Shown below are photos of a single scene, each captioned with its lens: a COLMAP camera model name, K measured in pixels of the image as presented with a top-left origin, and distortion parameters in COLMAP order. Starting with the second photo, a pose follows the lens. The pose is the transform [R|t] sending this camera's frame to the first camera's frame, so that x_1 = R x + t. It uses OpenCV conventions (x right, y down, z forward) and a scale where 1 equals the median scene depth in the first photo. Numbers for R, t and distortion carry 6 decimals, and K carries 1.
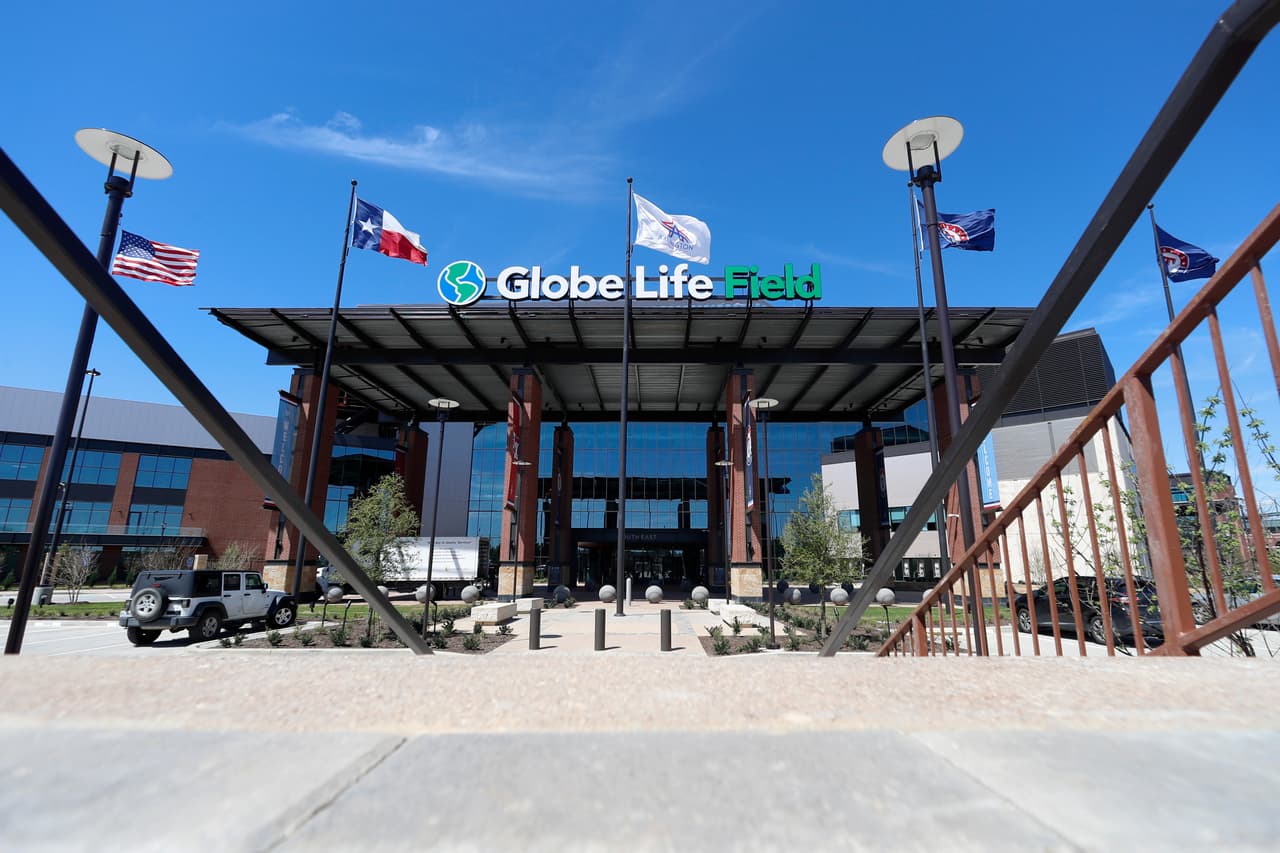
lens RADIAL K [[576.6, 0, 640.0], [0, 576.6, 426.5], [0, 0, 1]] dist [-0.000926, -0.000051]
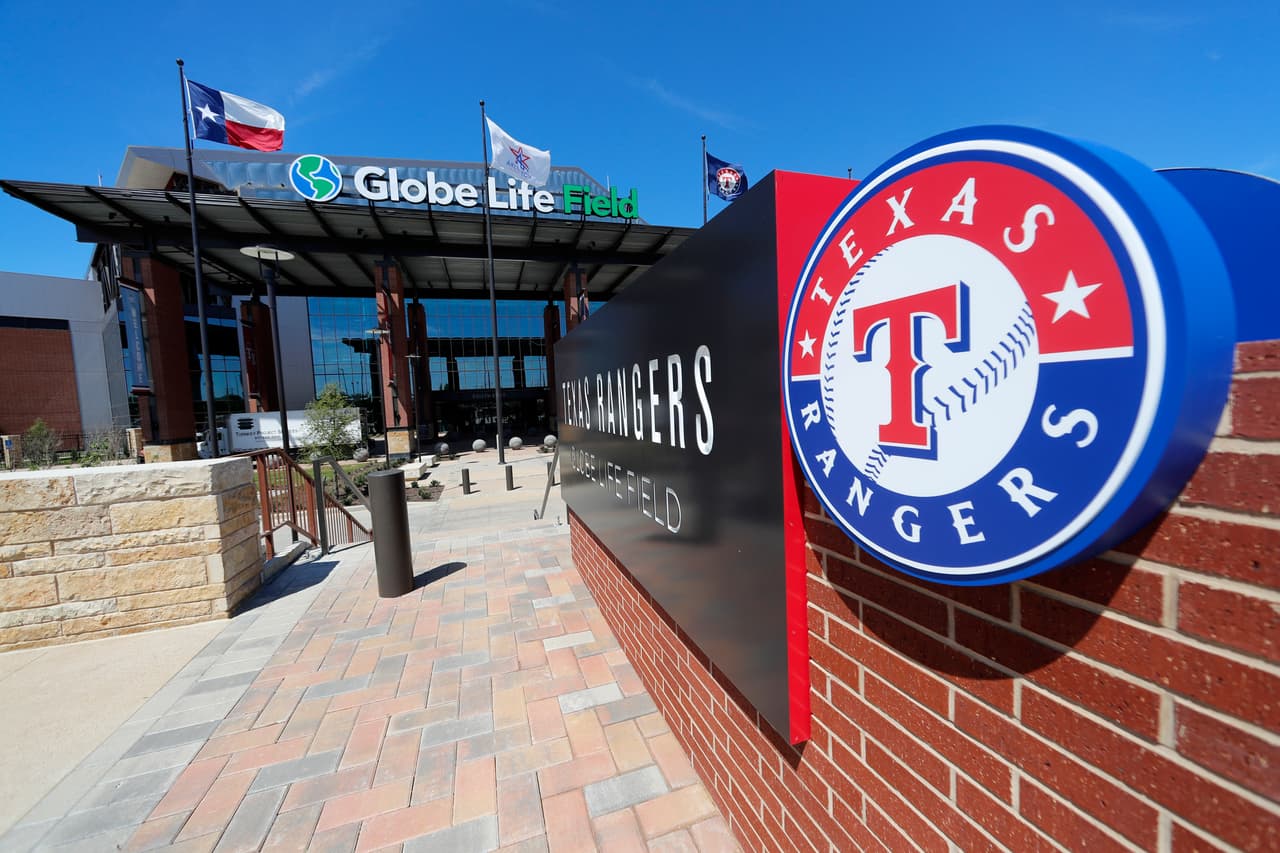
lens RADIAL K [[576.6, 0, 640.0], [0, 576.6, 426.5], [0, 0, 1]] dist [-0.000926, -0.000051]
pose [[0.944509, -0.074362, 0.319959, -0.122389], [-0.025069, 0.954881, 0.295930, -0.144752], [-0.327528, -0.287529, 0.900029, -0.286812]]
